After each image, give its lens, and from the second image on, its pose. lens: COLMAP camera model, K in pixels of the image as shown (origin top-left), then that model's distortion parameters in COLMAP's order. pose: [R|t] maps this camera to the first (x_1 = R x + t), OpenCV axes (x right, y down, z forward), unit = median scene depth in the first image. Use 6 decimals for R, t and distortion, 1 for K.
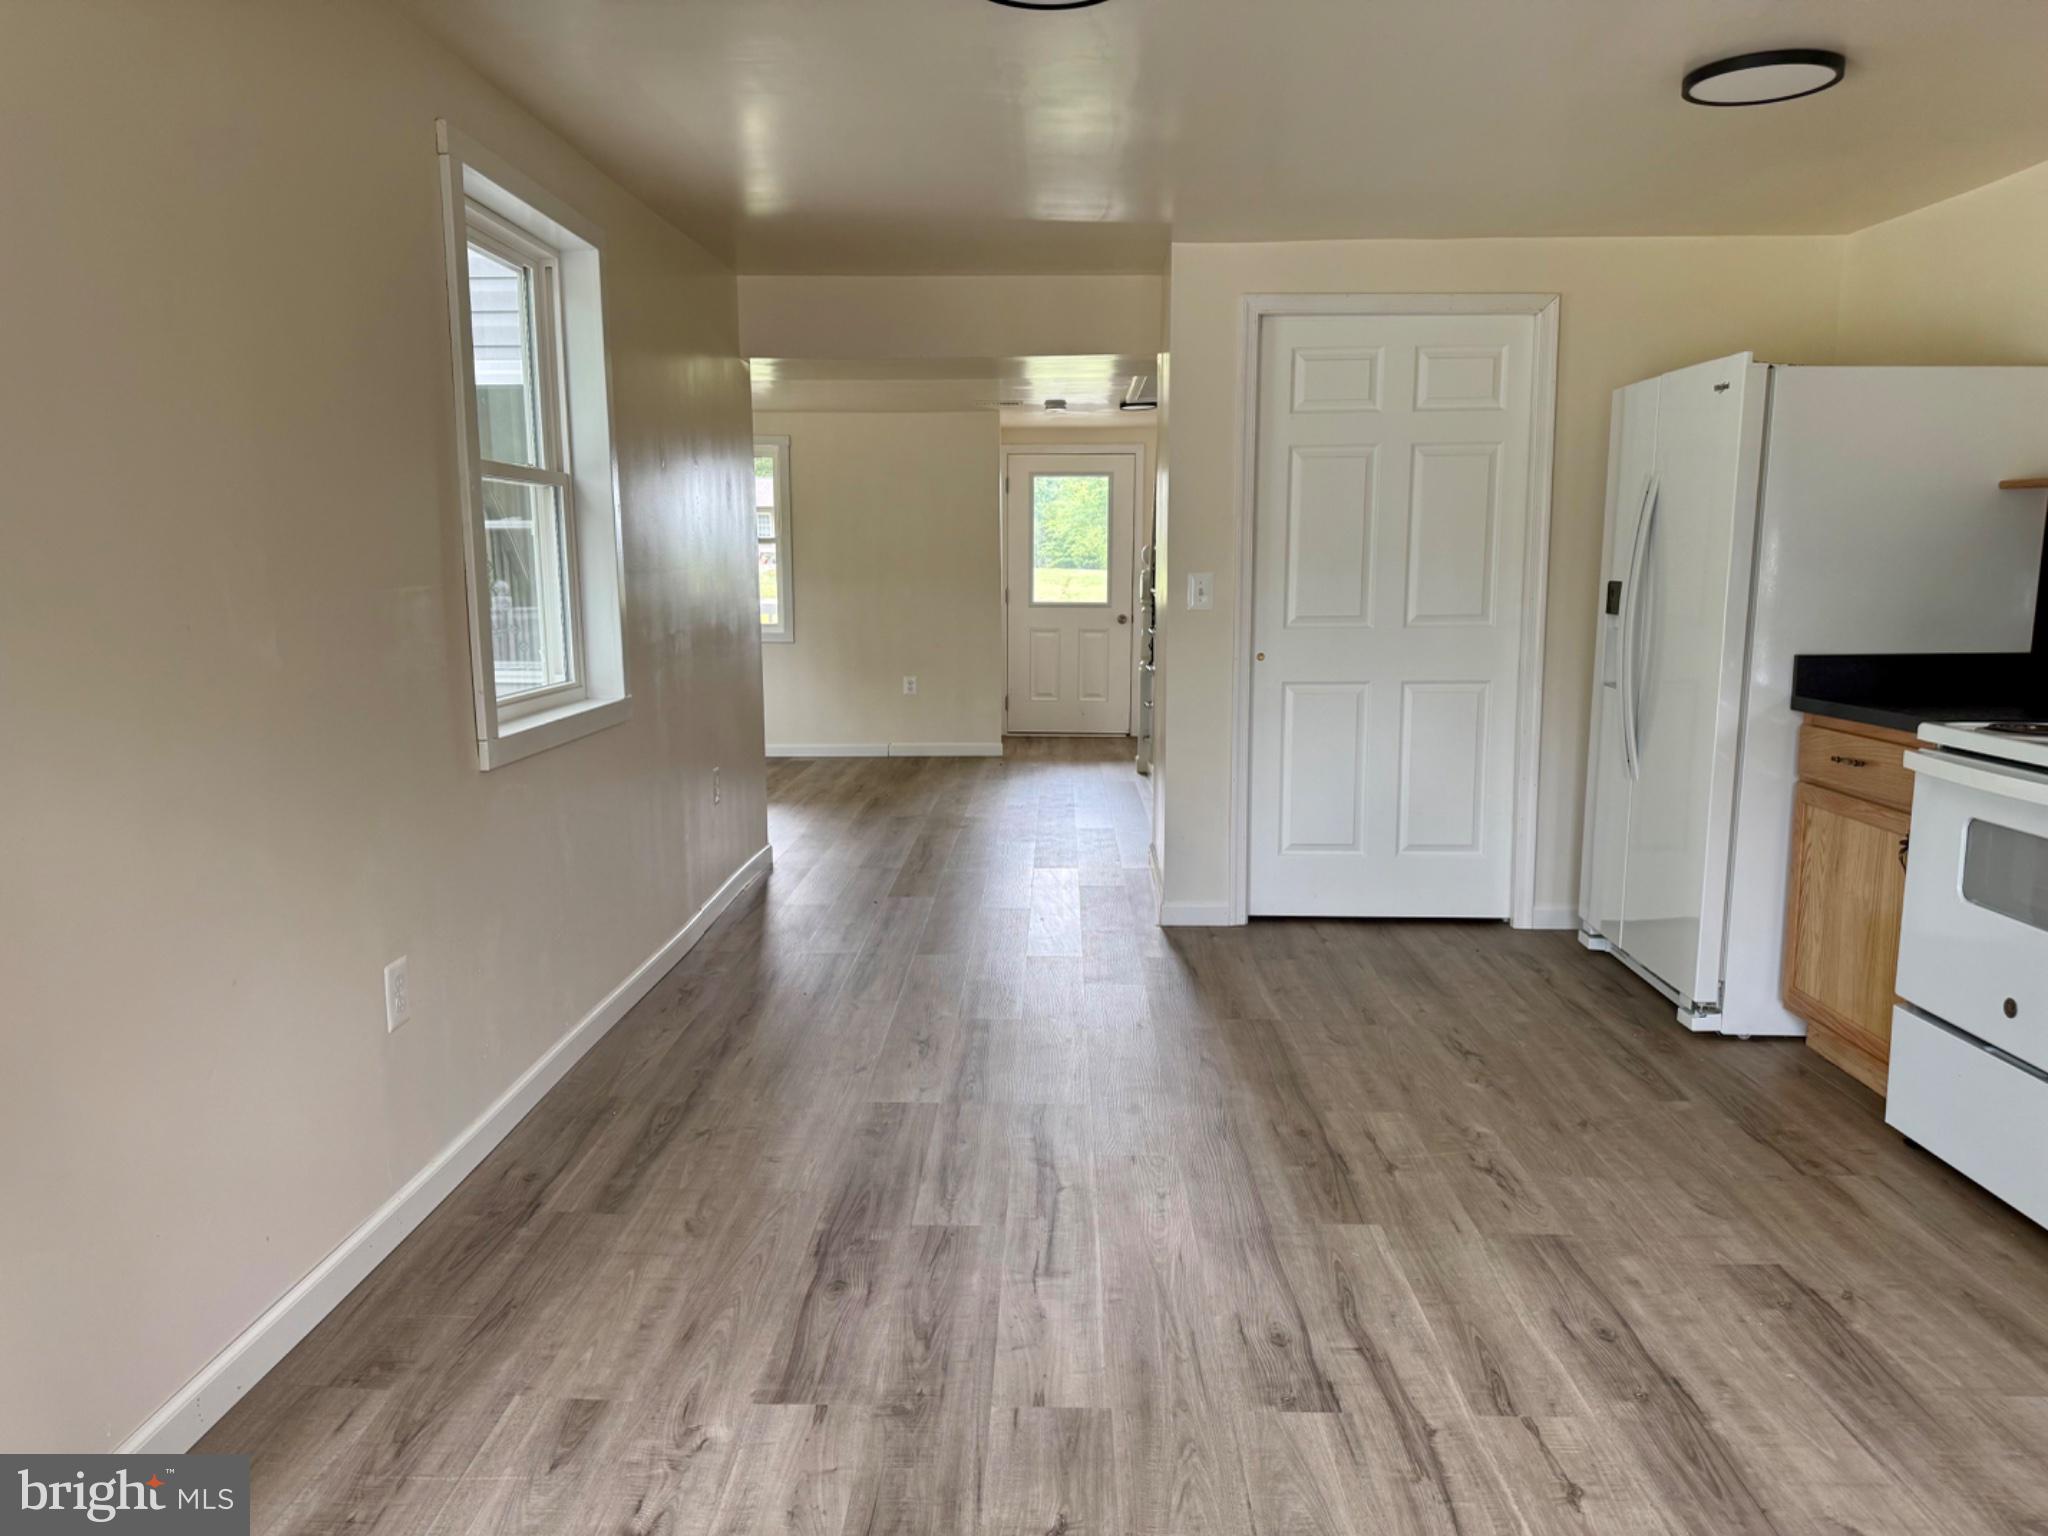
lens RADIAL K [[1431.1, 0, 1039.1], [0, 1431.1, 770.7], [0, 0, 1]] dist [-0.009309, -0.000699]
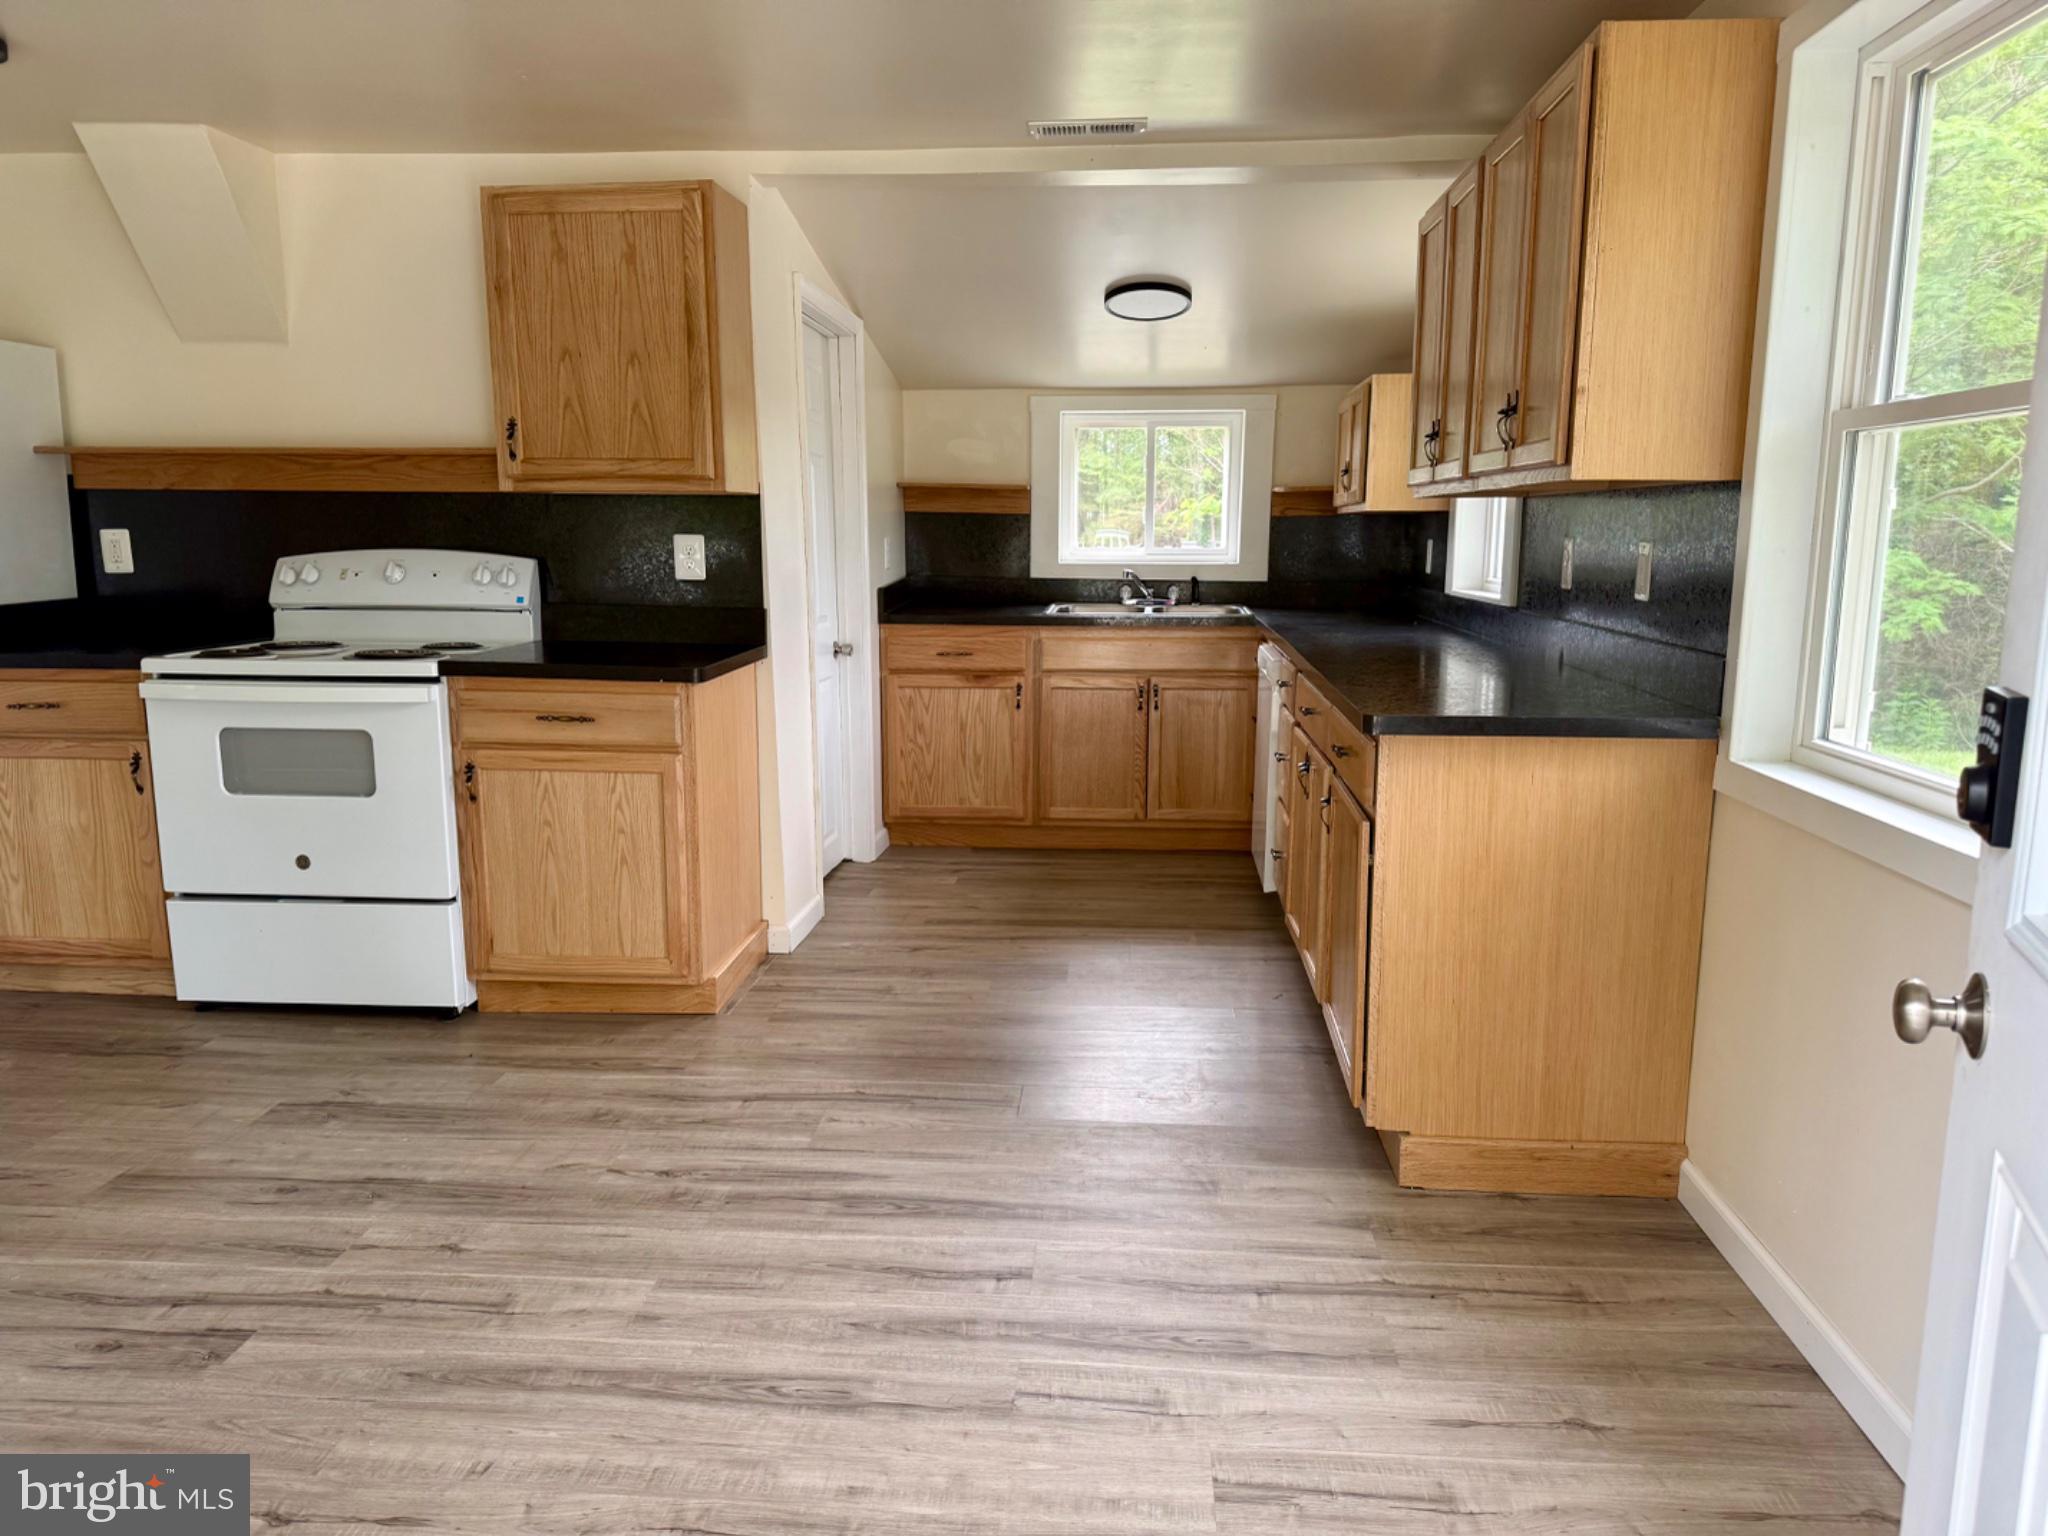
lens RADIAL K [[1431.1, 0, 1039.1], [0, 1431.1, 770.7], [0, 0, 1]] dist [-0.009309, -0.000699]
pose [[0.038801, -0.172802, 0.984192, -0.664373], [0.130329, 0.977395, 0.166471, -0.054181], [-0.990711, 0.121810, 0.060445, 0.274220]]
